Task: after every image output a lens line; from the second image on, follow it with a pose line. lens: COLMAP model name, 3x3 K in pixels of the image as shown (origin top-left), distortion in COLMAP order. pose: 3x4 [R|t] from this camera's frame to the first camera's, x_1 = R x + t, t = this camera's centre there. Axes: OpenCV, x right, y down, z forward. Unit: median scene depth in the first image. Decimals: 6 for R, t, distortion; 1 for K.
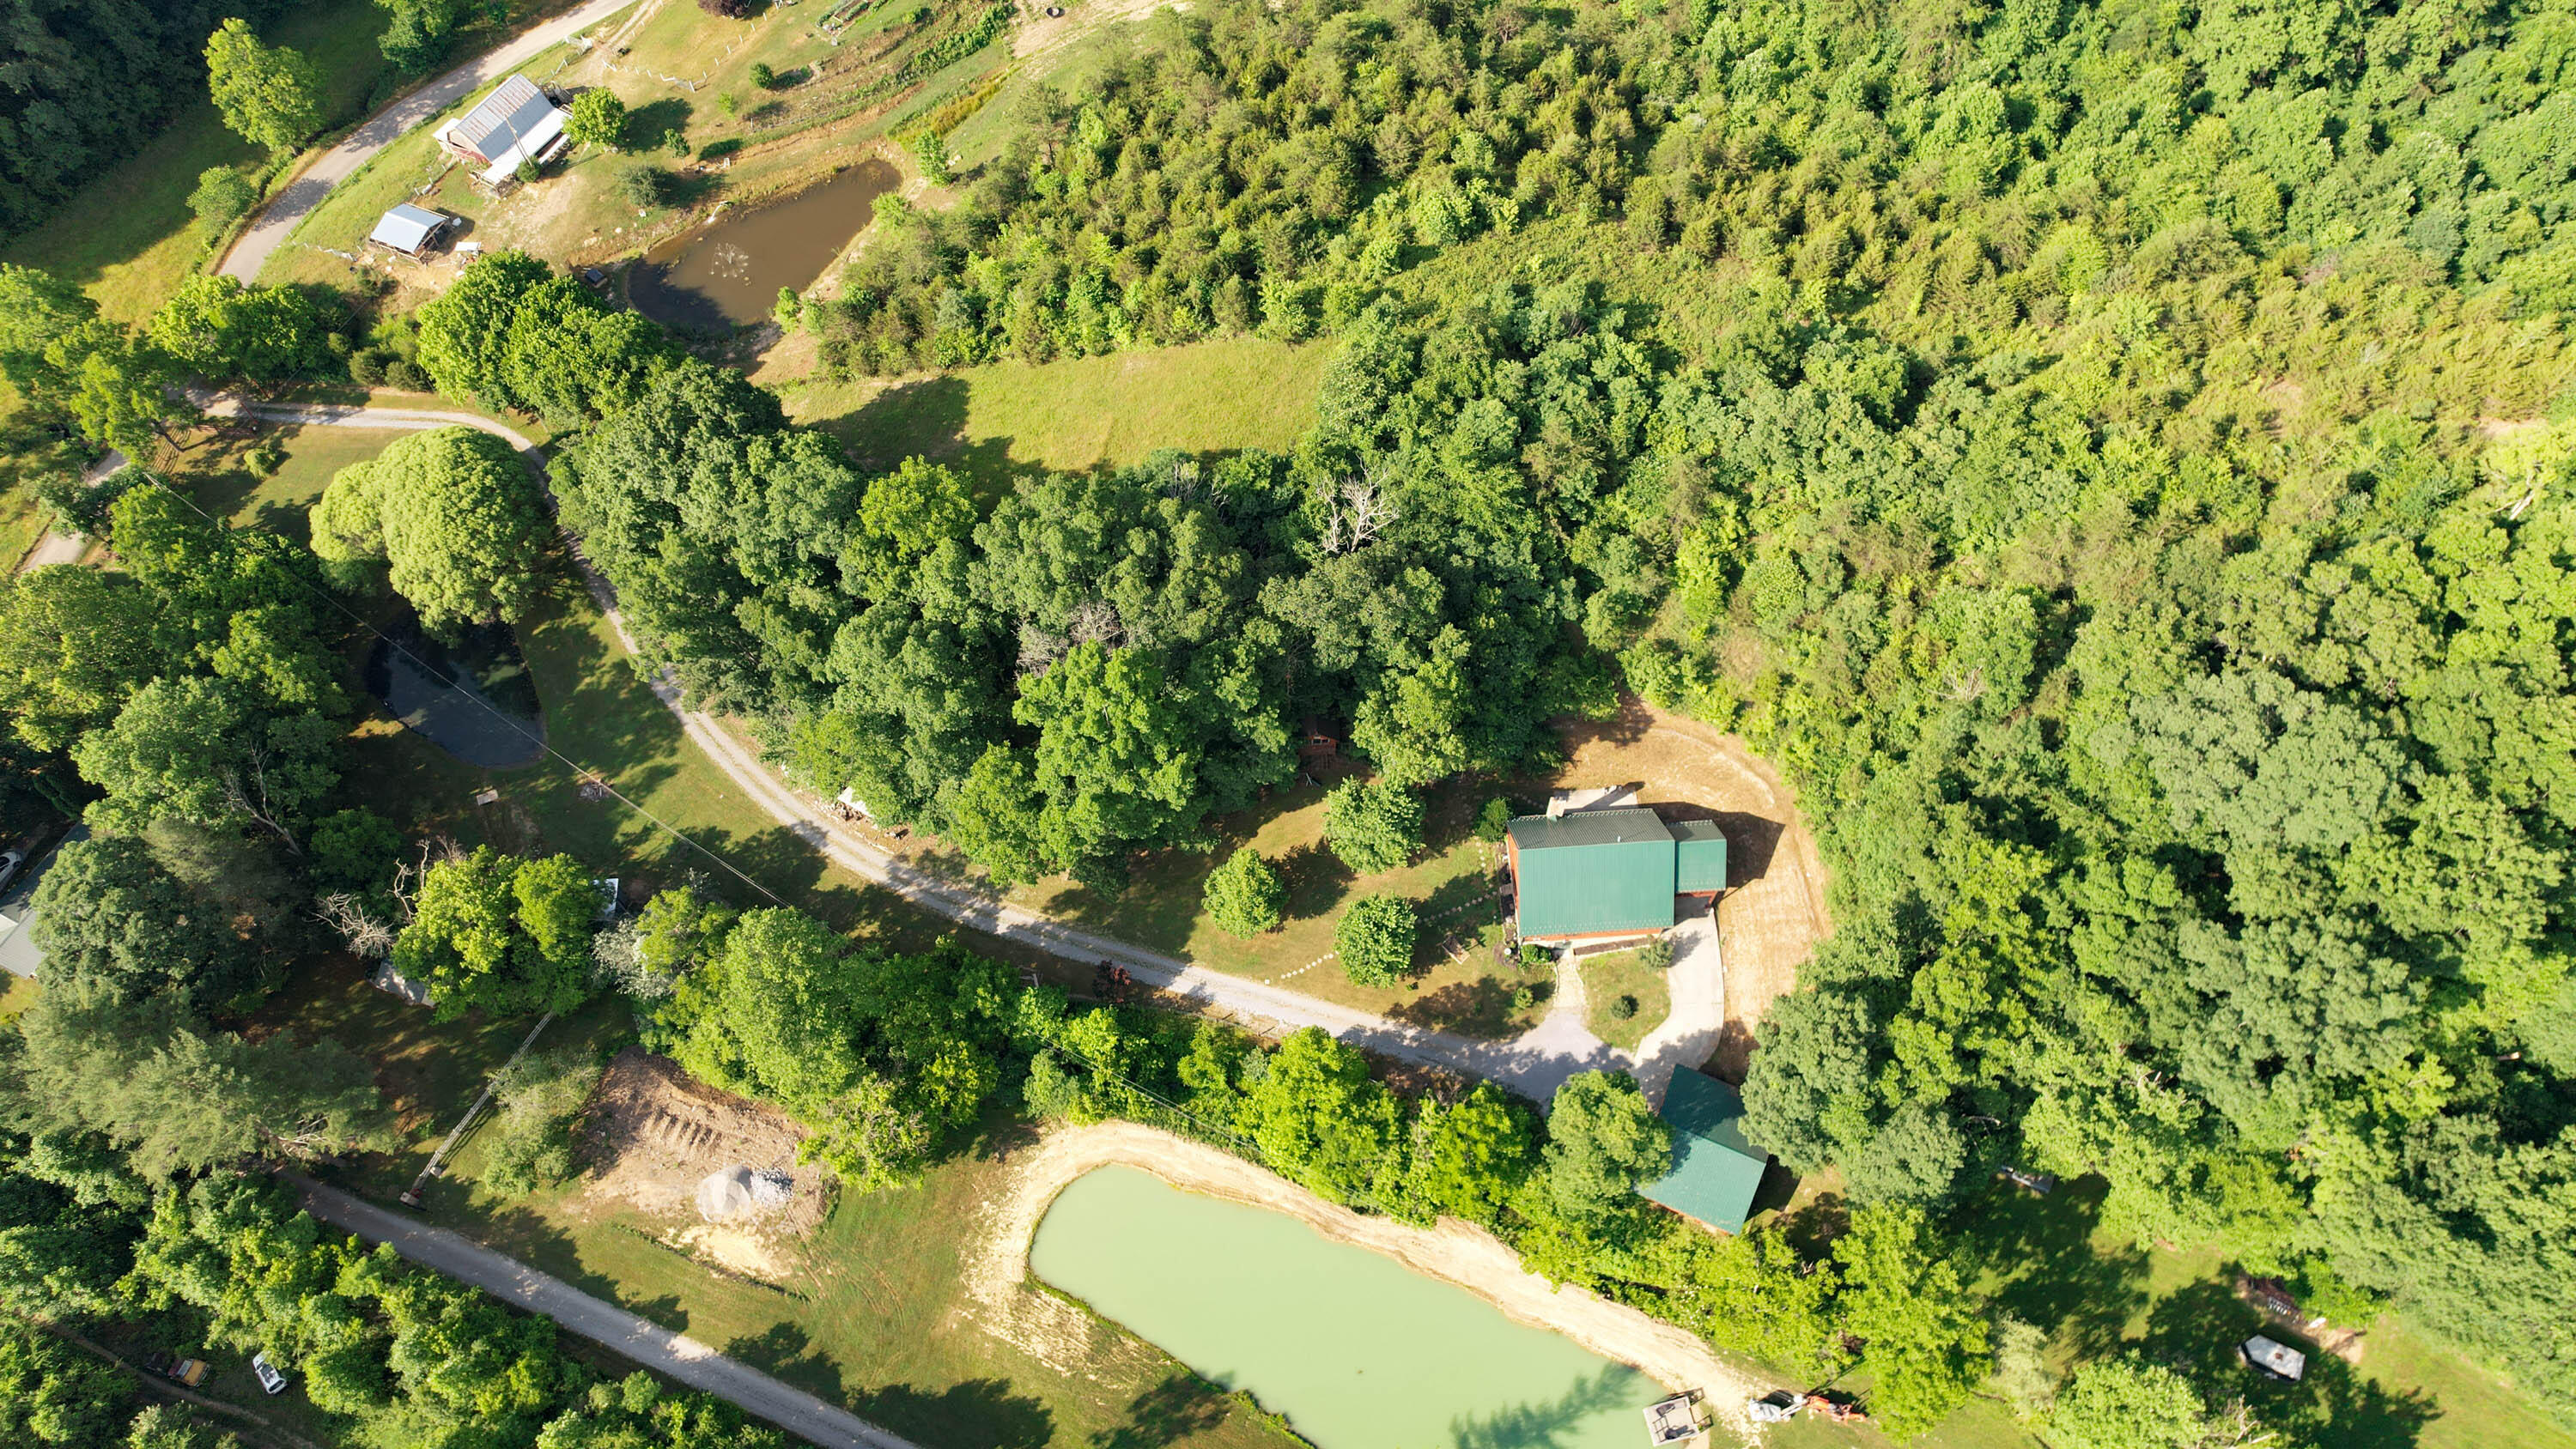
lens RADIAL K [[1640.7, 0, 1292.2], [0, 1640.7, 717.2], [0, 0, 1]] dist [-0.082417, 0.068733]
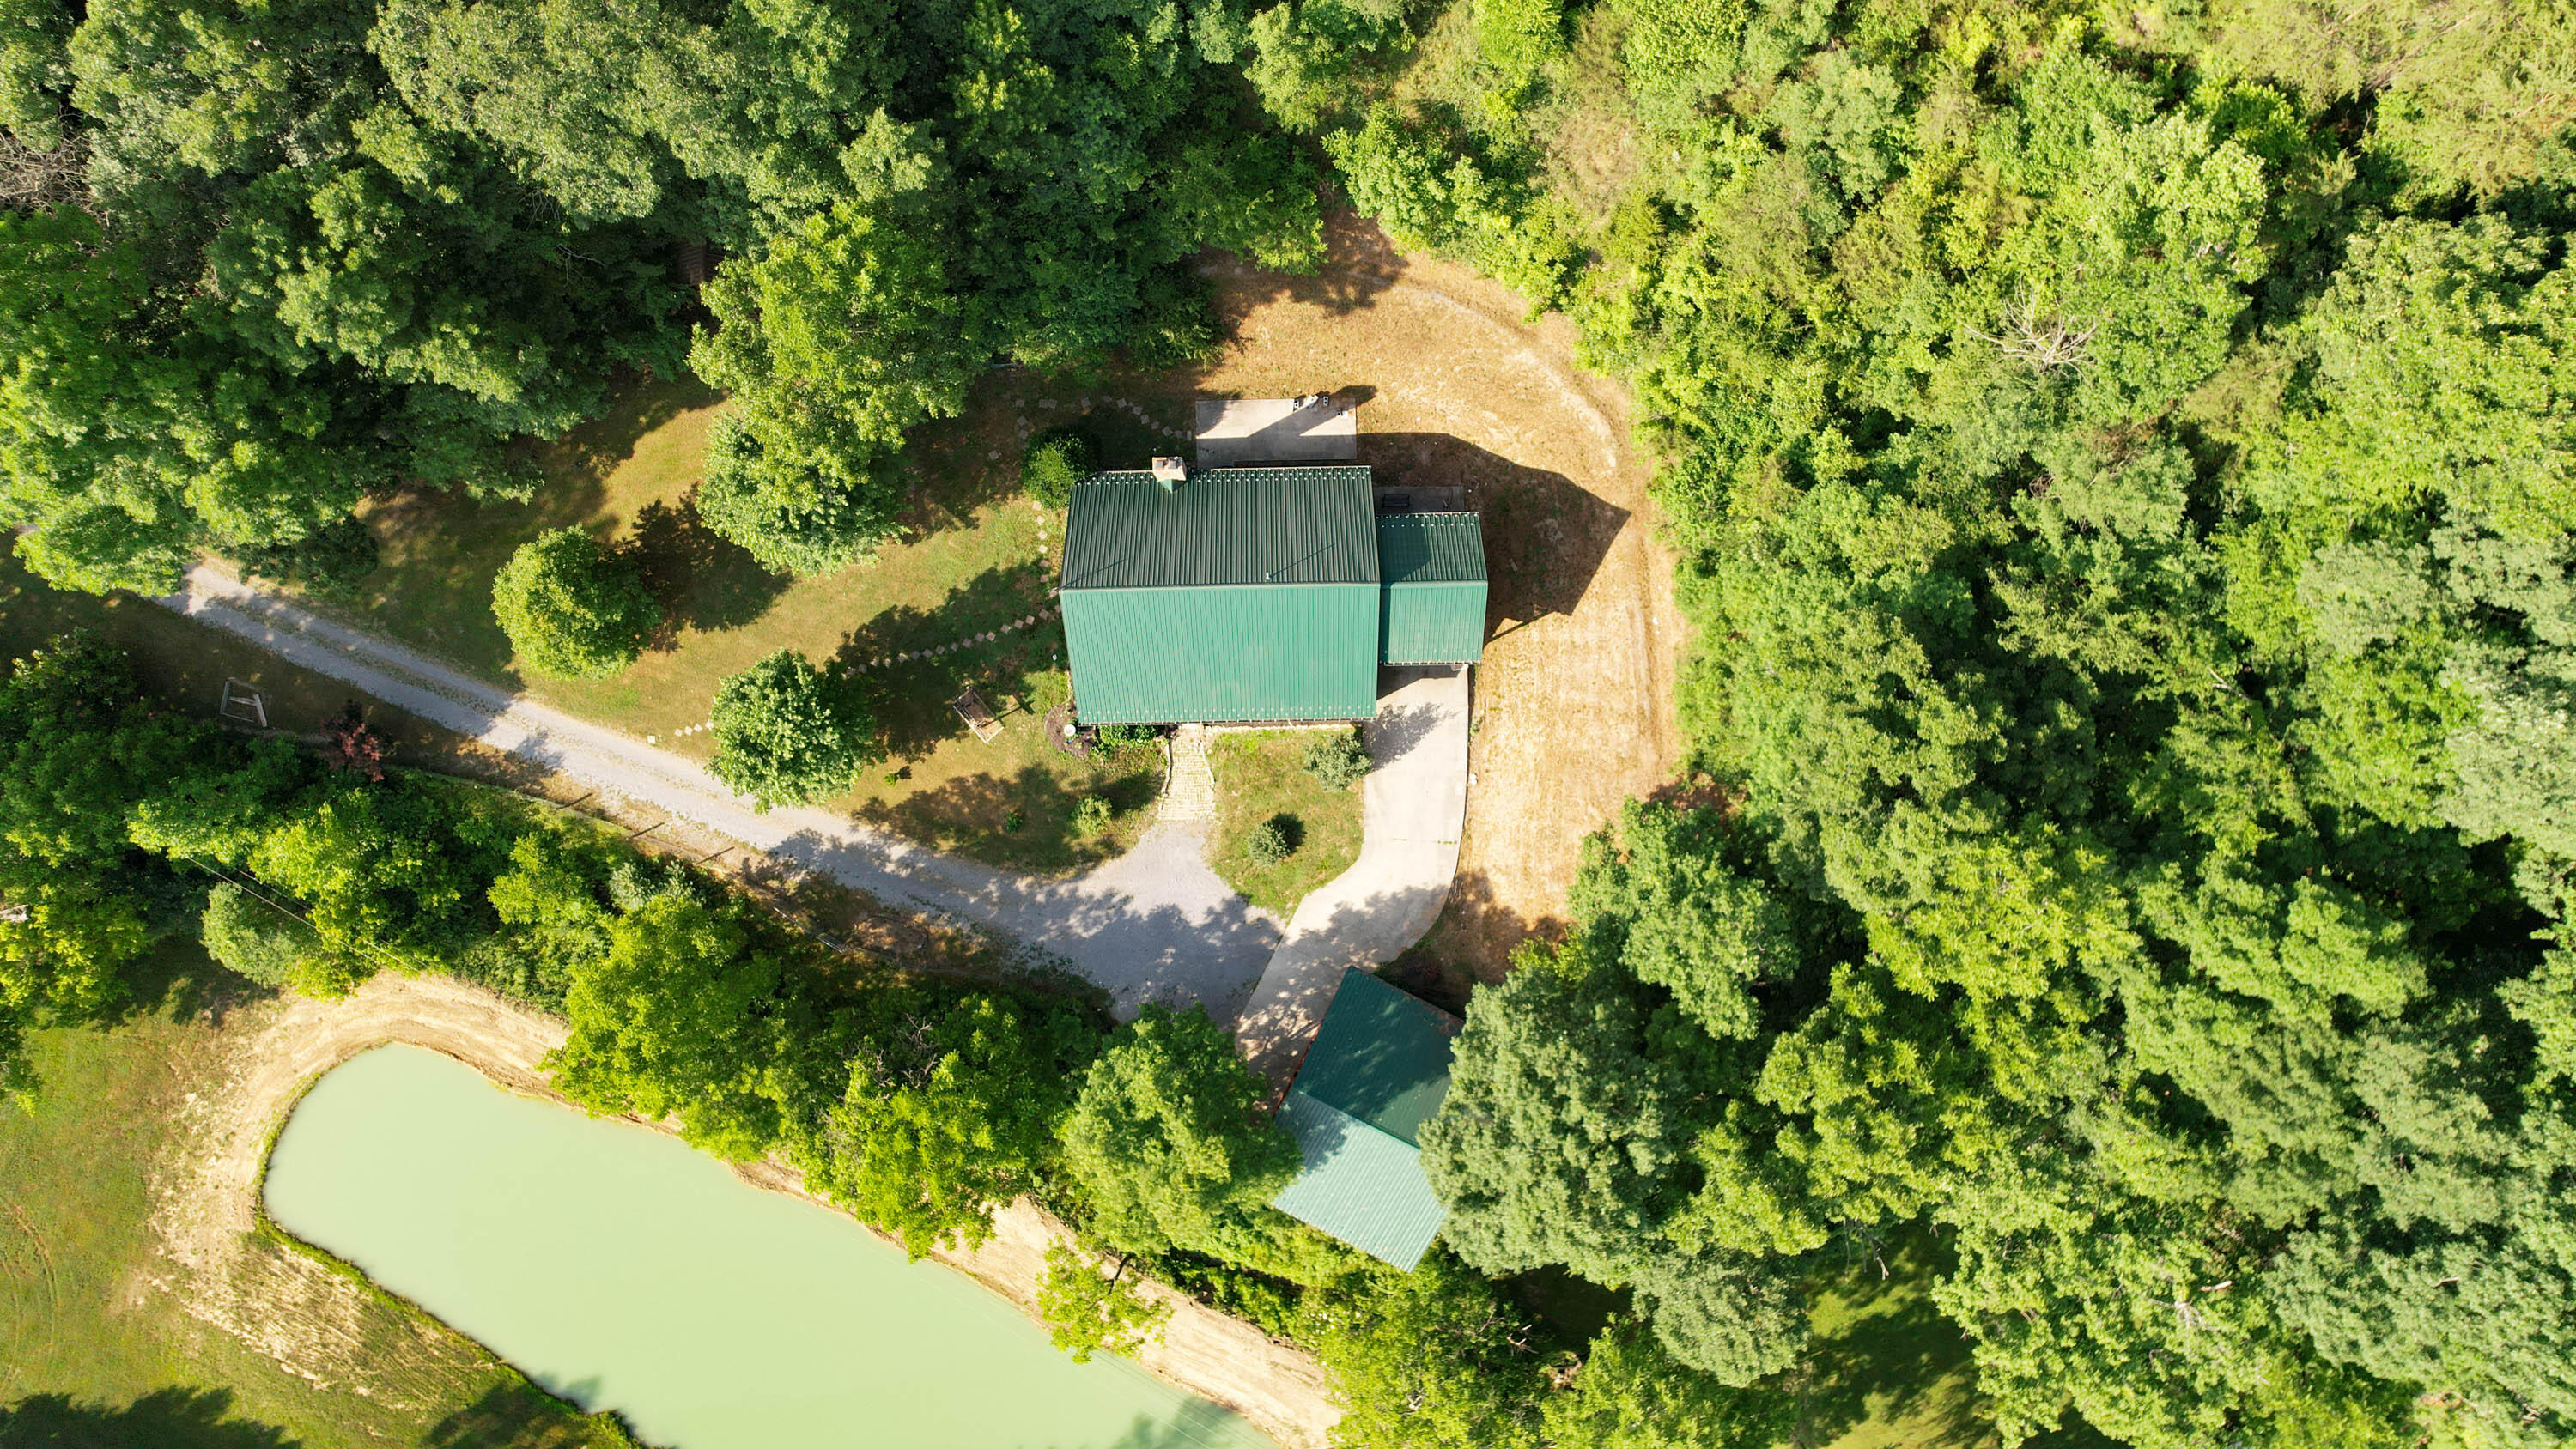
lens RADIAL K [[1640.7, 0, 1295.3], [0, 1640.7, 709.2], [0, 0, 1]] dist [-0.082417, 0.068733]
pose [[0.999080, 0.038795, 0.018274, 0.191764], [-0.042770, 0.870428, 0.490434, -0.125655], [0.003120, -0.490765, 0.871287, 0.526283]]
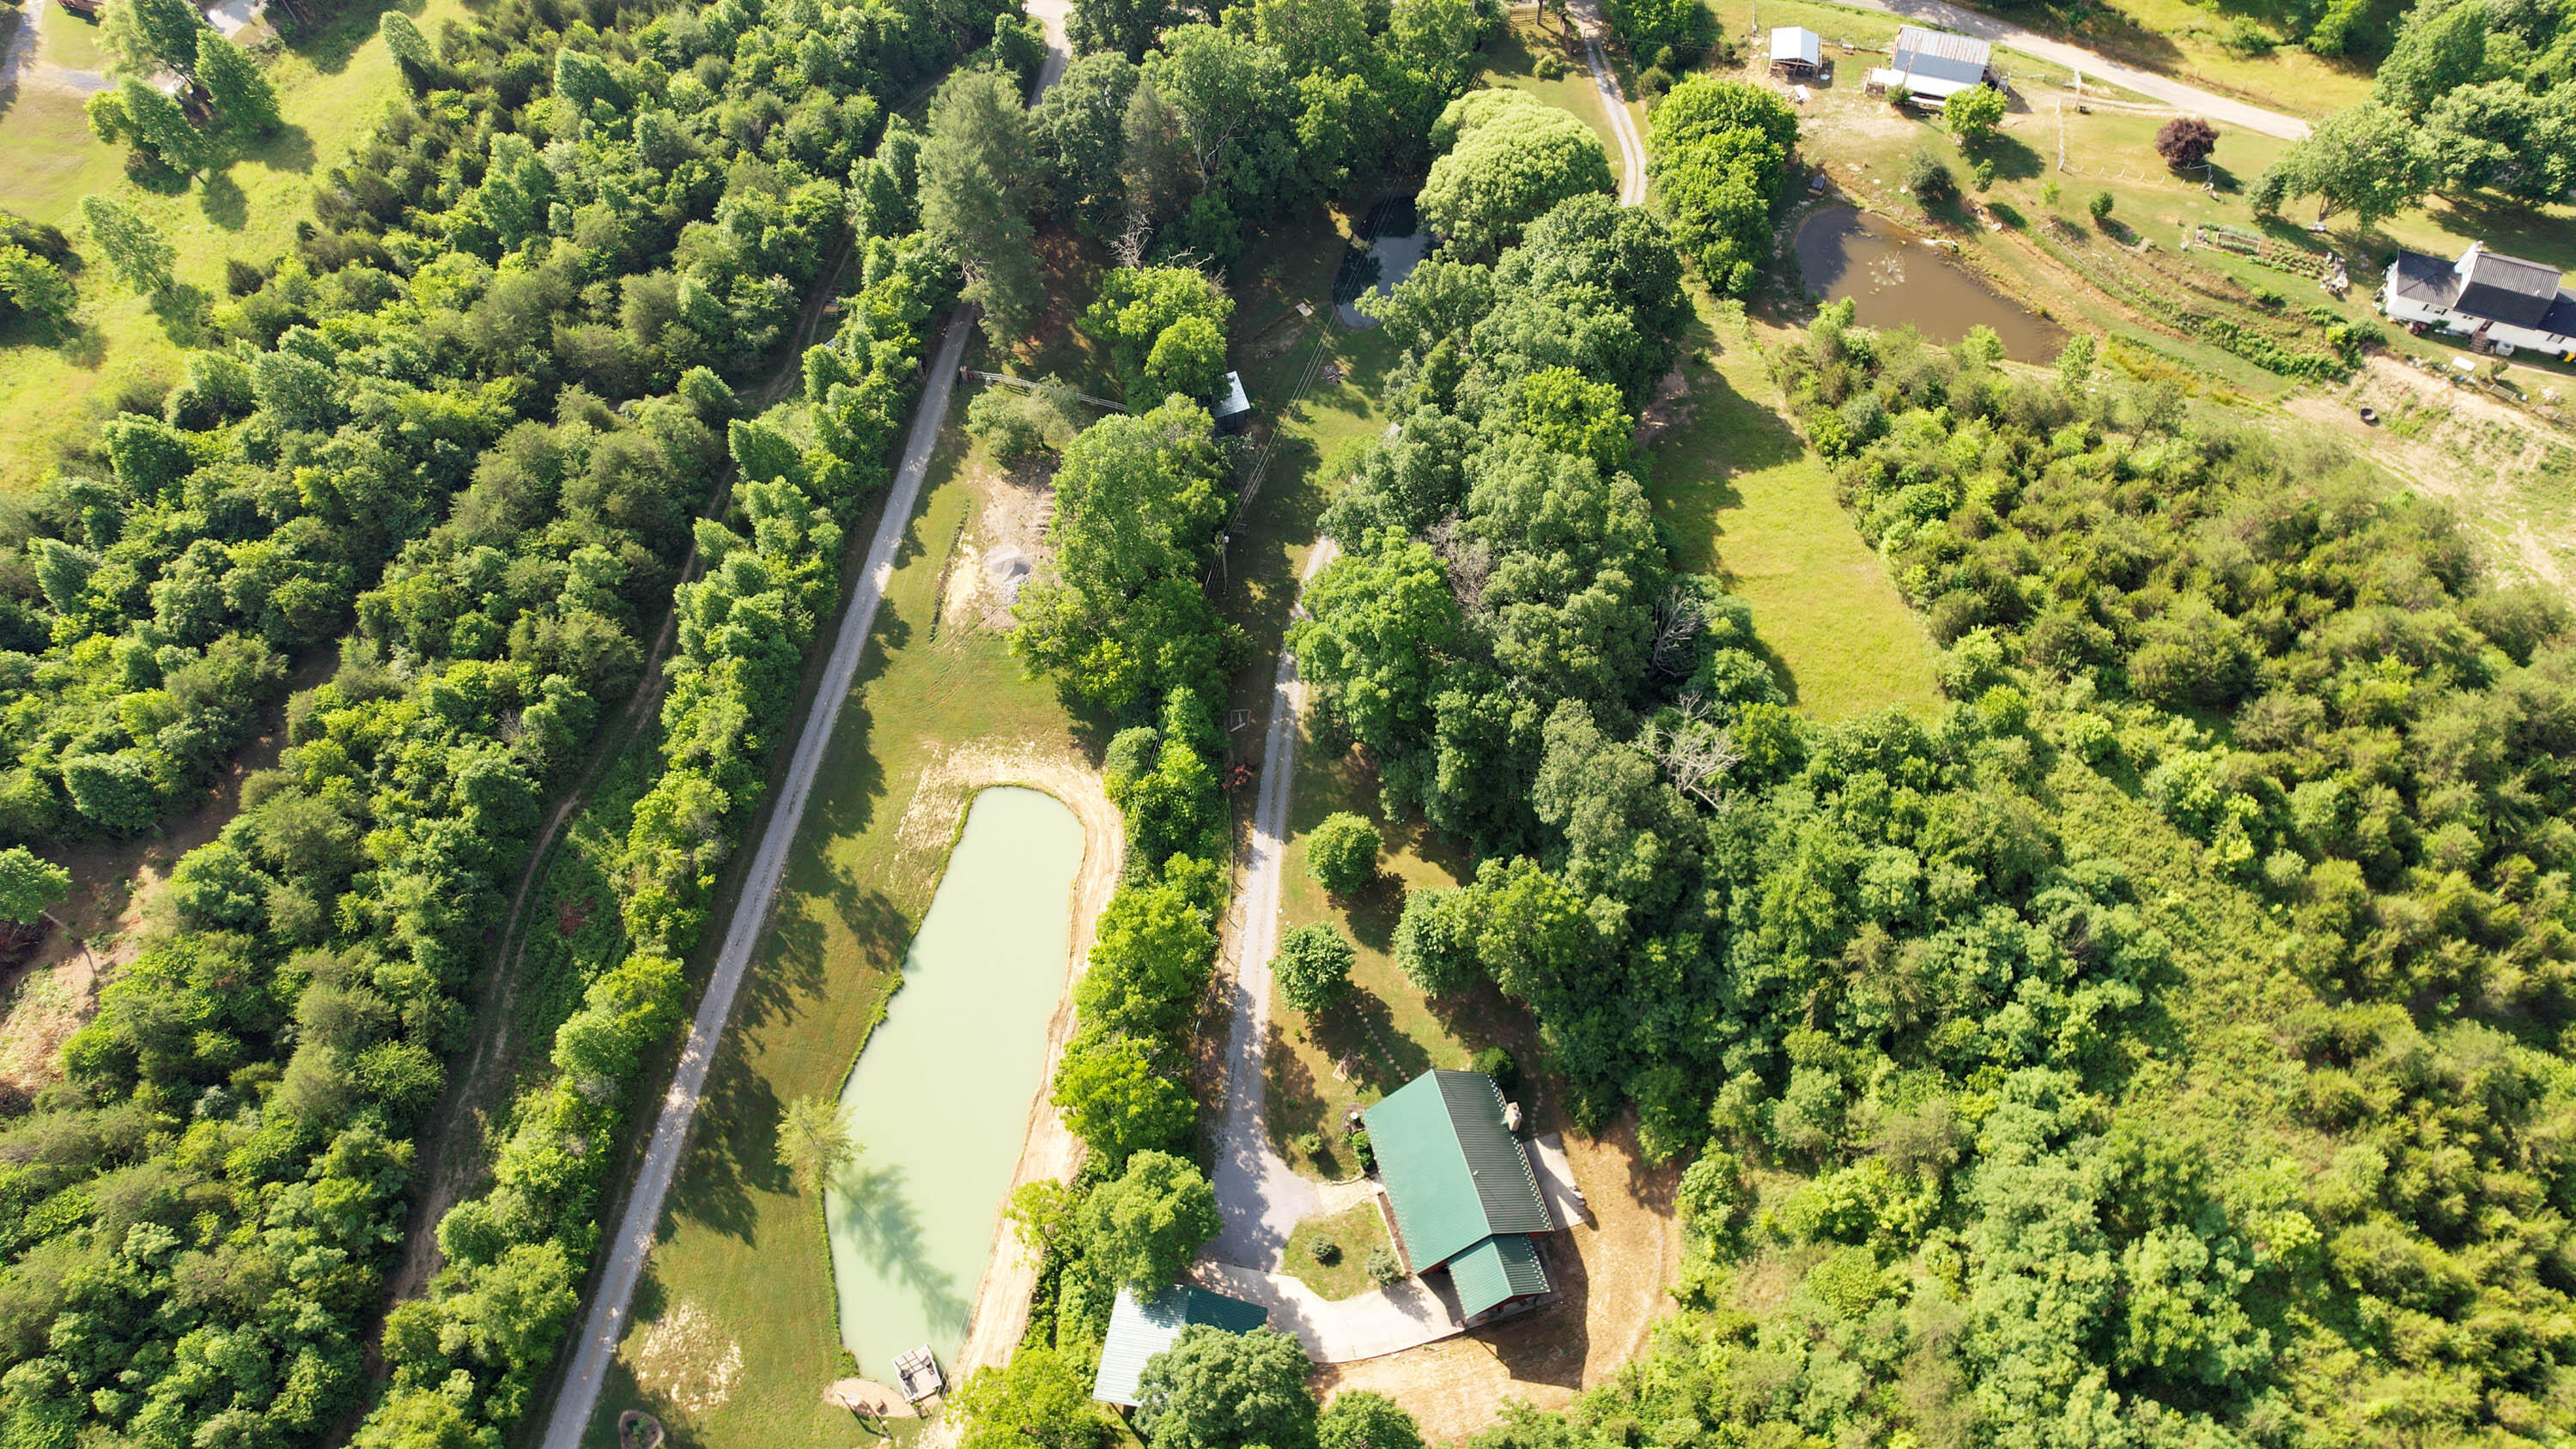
lens RADIAL K [[1640.7, 0, 1298.8], [0, 1640.7, 717.9], [0, 0, 1]] dist [-0.082417, 0.068733]
pose [[0.233128, 0.831413, -0.504384, 0.399609], [-0.847278, 0.428217, 0.314246, -0.217787], [0.477254, 0.354093, 0.804268, 0.146670]]
